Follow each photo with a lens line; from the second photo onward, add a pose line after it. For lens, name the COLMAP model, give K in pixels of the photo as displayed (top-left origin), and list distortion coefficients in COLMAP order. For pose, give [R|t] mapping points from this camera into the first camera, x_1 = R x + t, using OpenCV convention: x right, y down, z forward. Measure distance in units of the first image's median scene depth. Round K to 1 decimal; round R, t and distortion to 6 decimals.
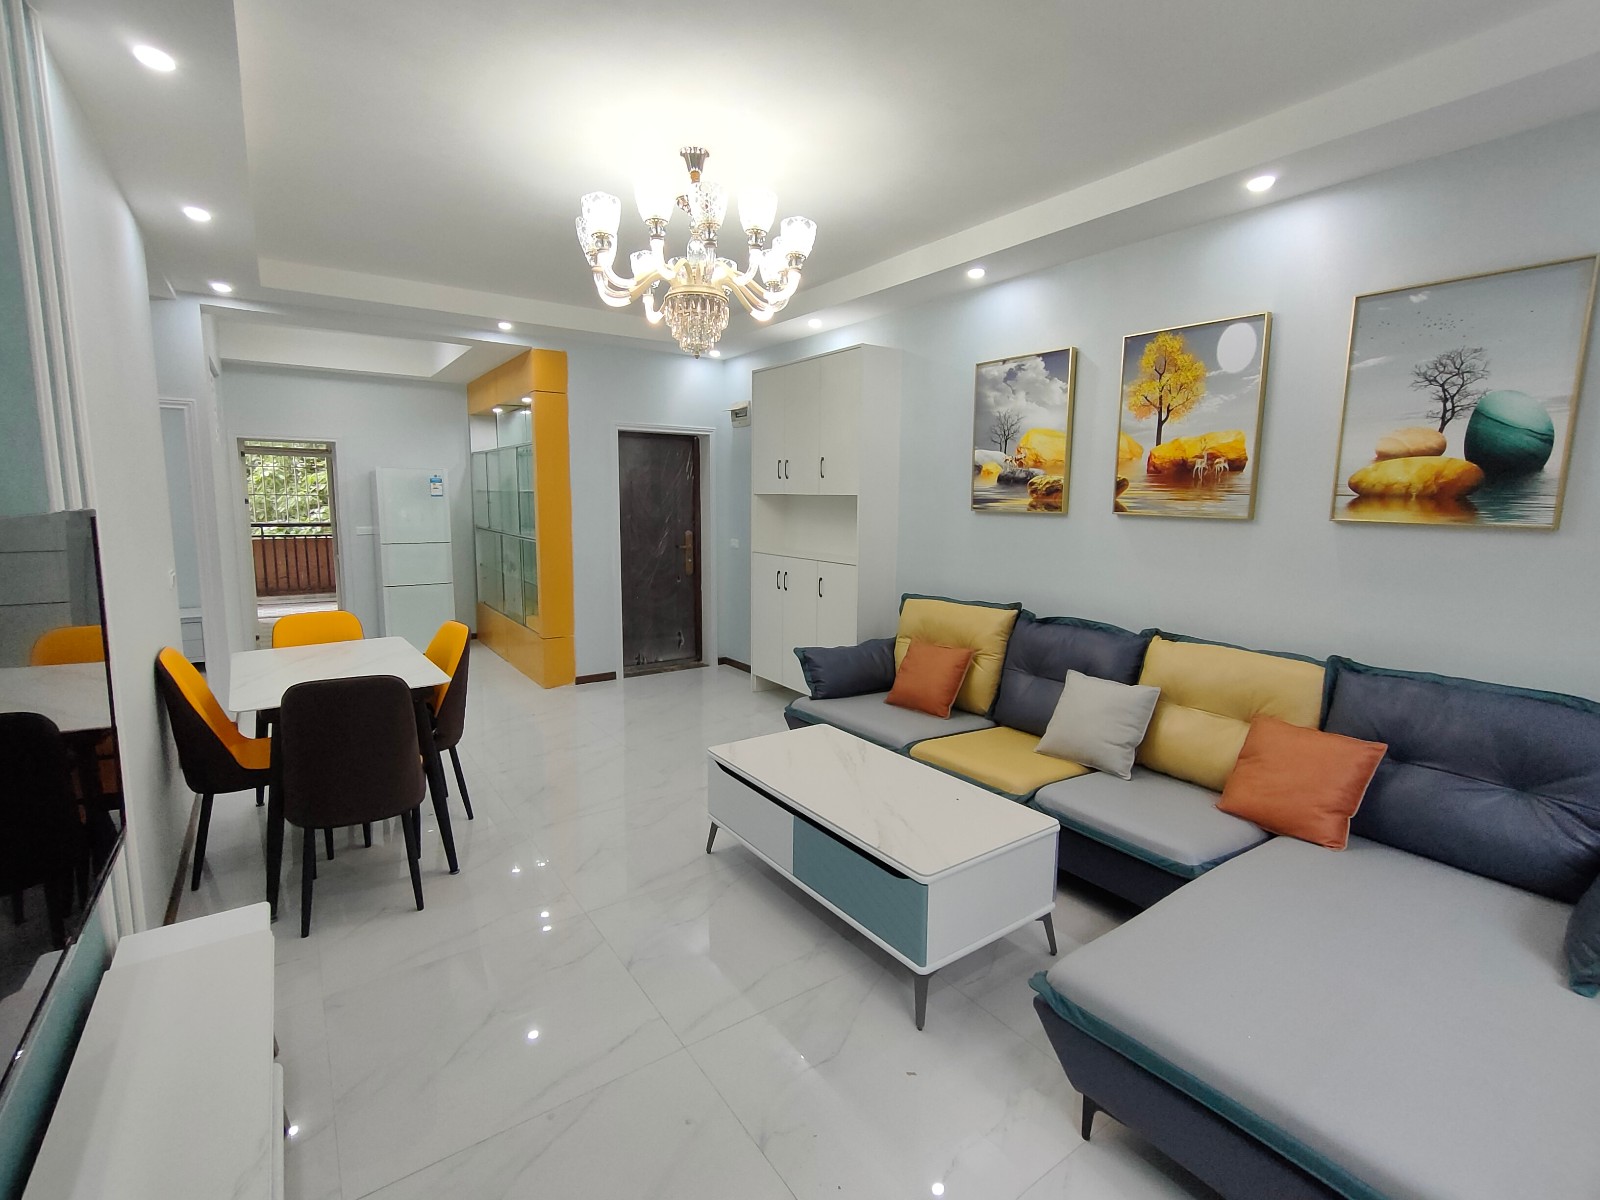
lens RADIAL K [[730.6, 0, 788.9], [0, 730.6, 591.5], [0, 0, 1]] dist [-0.002160, 0.000275]
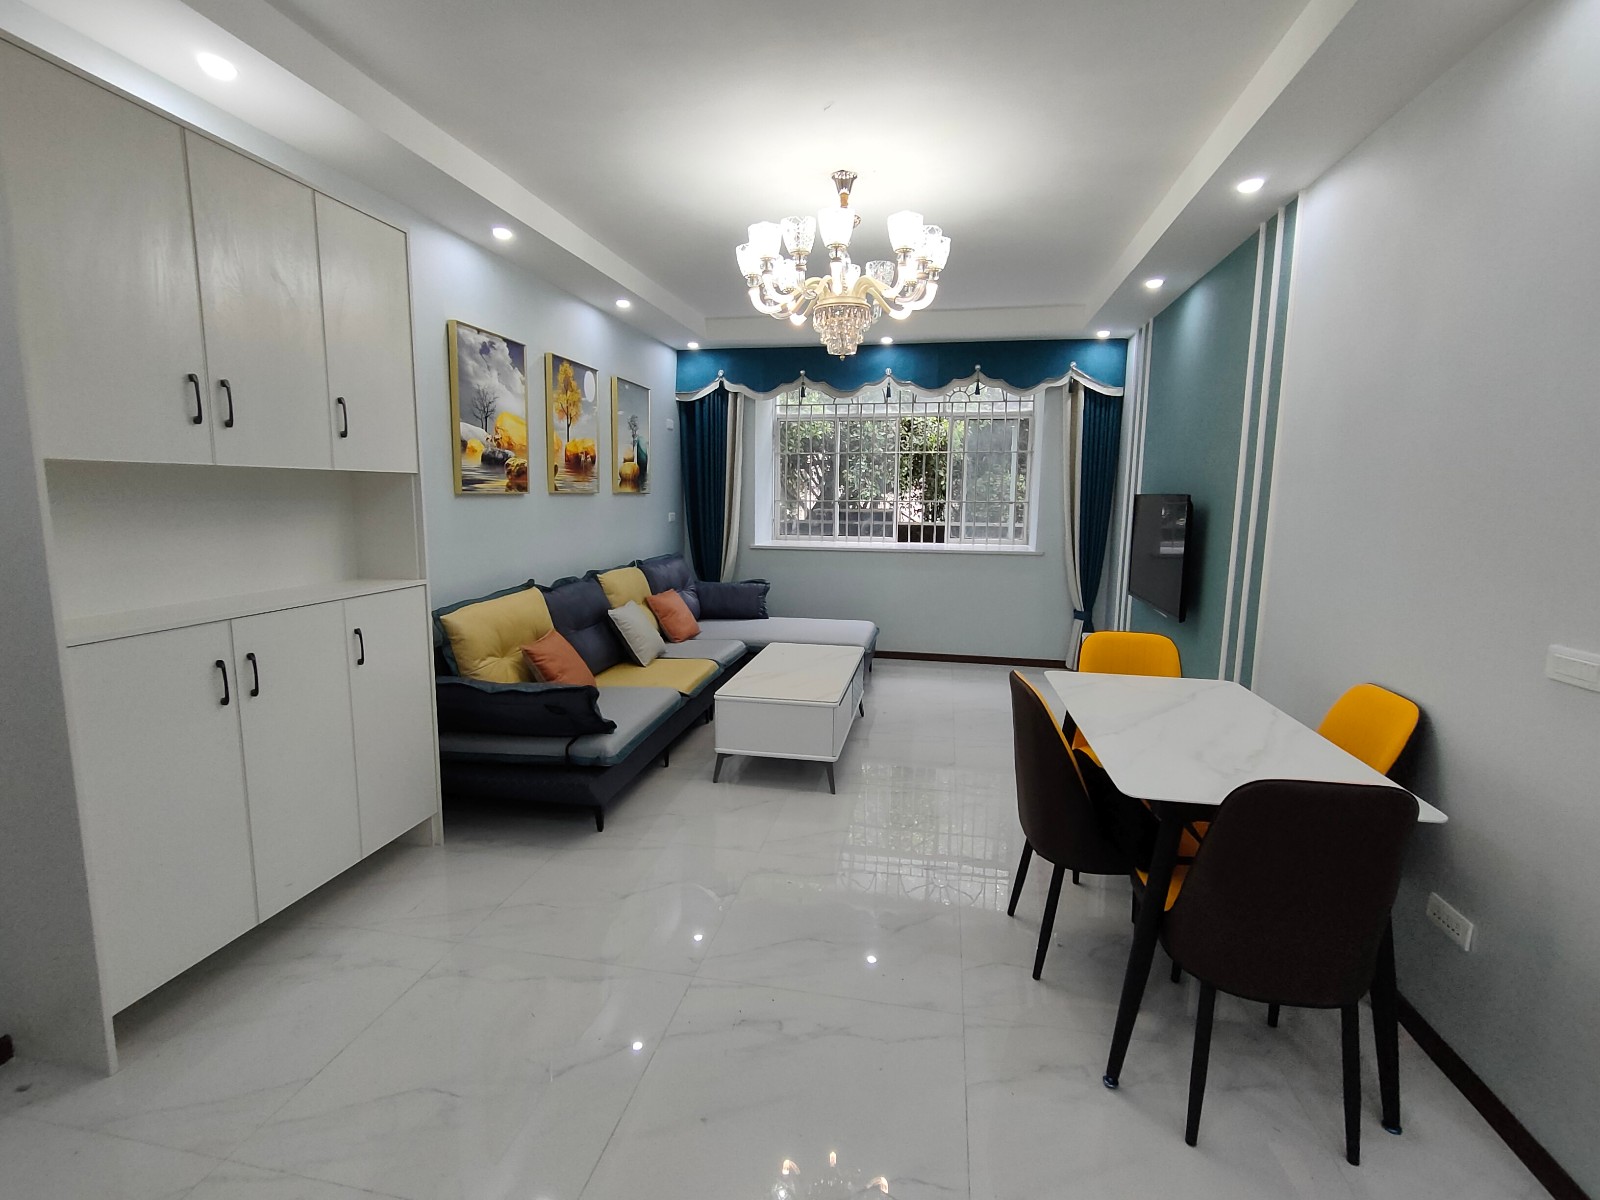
lens RADIAL K [[730.6, 0, 788.4], [0, 730.6, 599.5], [0, 0, 1]] dist [-0.002160, 0.000275]
pose [[-0.684864, -0.121647, 0.718445, -0.708600], [0.080818, 0.967203, 0.240806, -0.183579], [-0.724175, 0.222982, -0.652571, 1.452025]]
